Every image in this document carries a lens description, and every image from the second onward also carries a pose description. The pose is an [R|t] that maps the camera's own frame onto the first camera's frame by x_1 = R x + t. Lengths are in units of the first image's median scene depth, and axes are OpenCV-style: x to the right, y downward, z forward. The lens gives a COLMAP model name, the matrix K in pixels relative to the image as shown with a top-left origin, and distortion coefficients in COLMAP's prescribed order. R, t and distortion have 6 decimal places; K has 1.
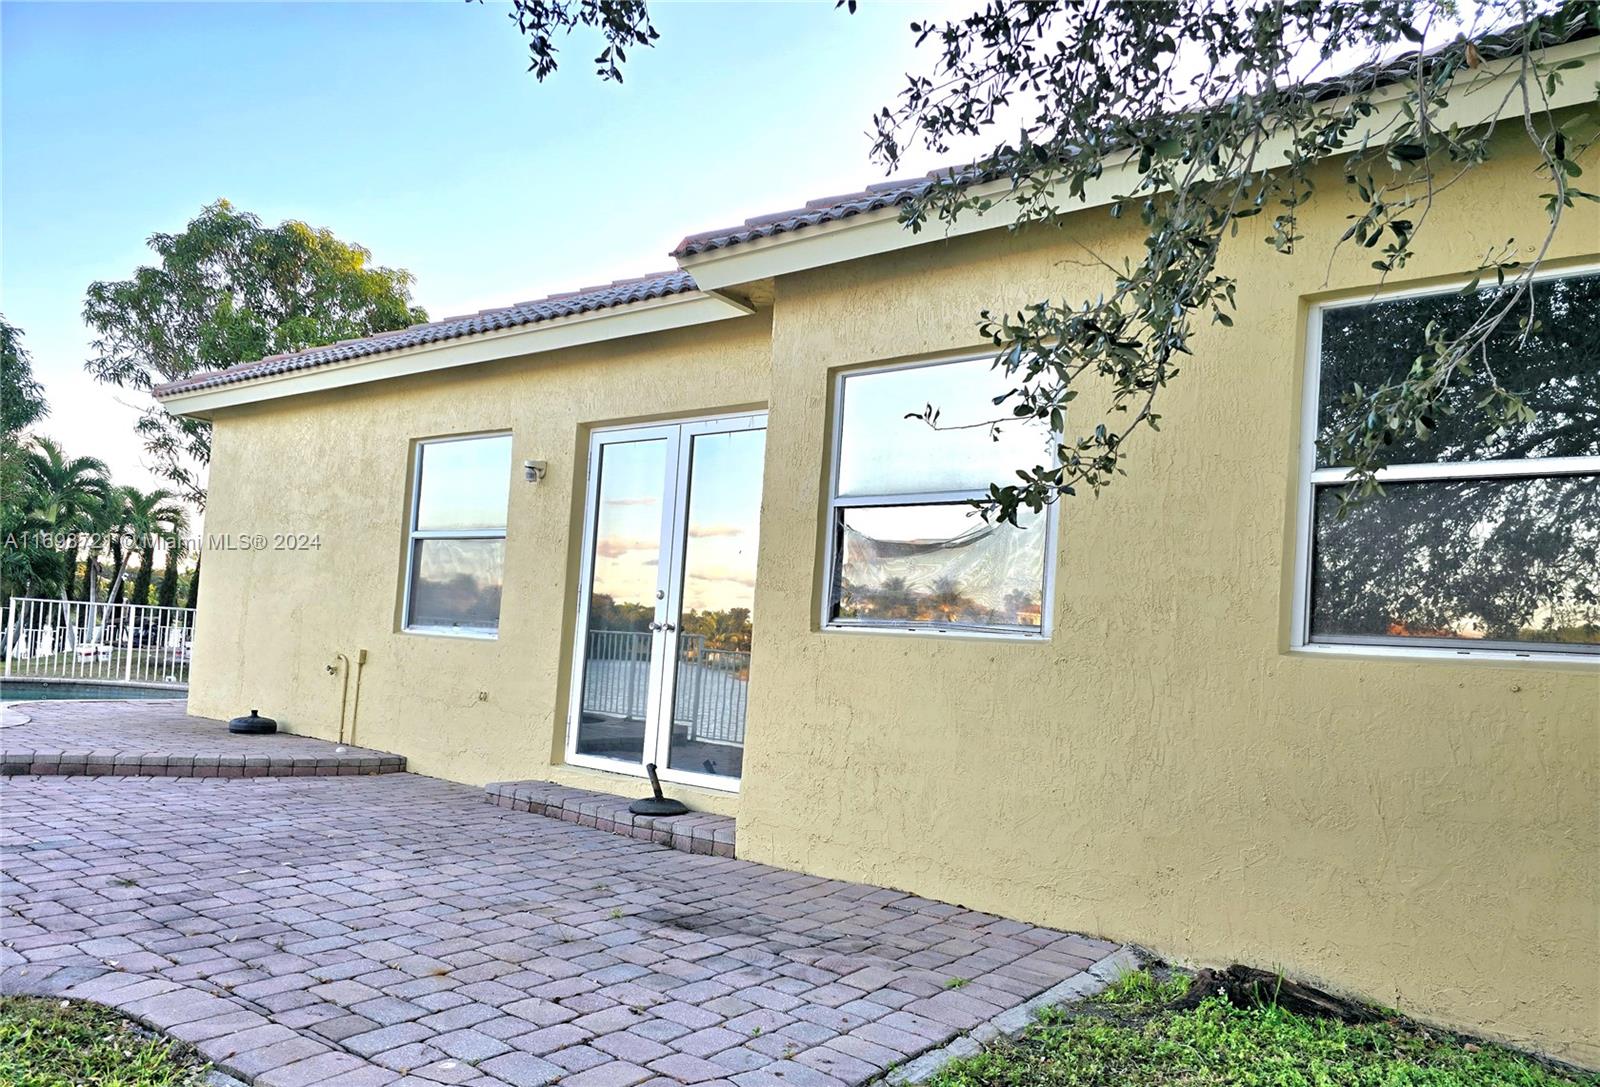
lens RADIAL K [[1001.5, 0, 806.6], [0, 1001.5, 646.5], [0, 0, 1]] dist [0.063827, -0.053297]
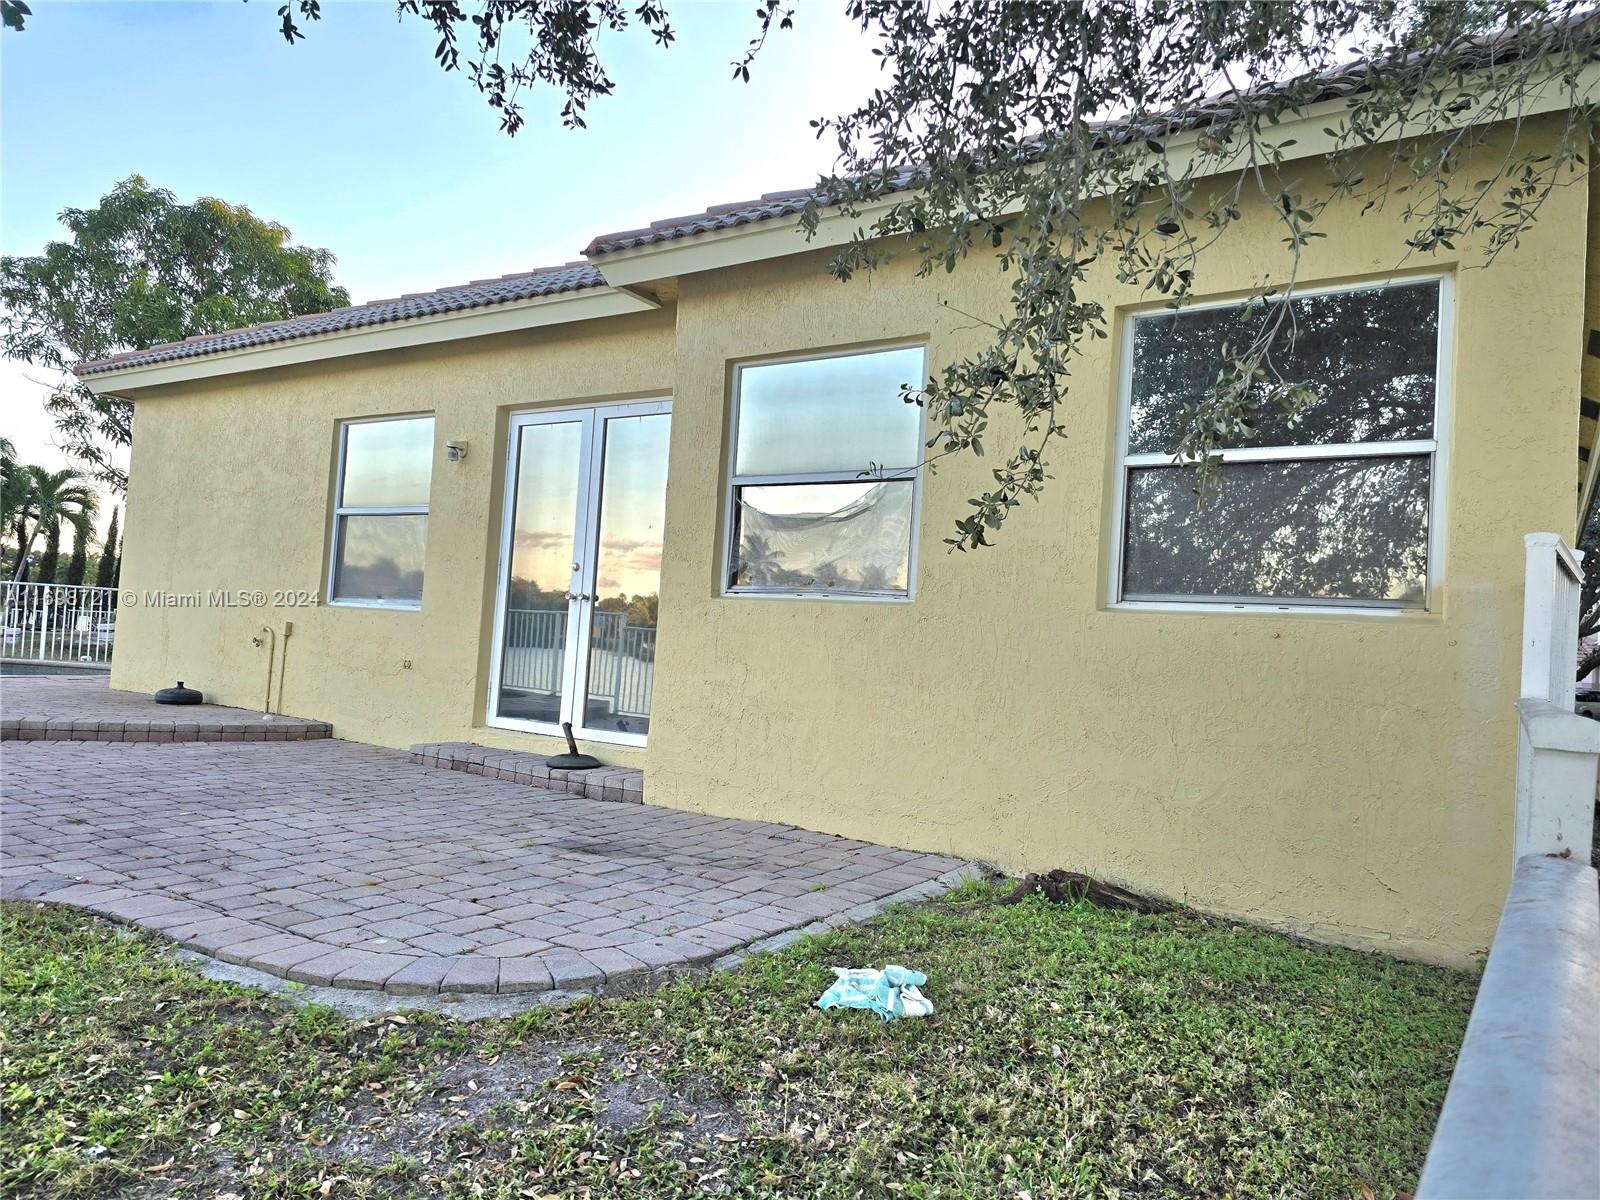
lens RADIAL K [[1046.3, 0, 807.9], [0, 1046.3, 644.3], [0, 0, 1]] dist [0.067167, -0.061569]
pose [[0.998542, -0.001285, 0.053965, 0.046765], [0.001144, 0.999996, 0.002646, 0.032174], [-0.053968, -0.002581, 0.998539, -0.153955]]
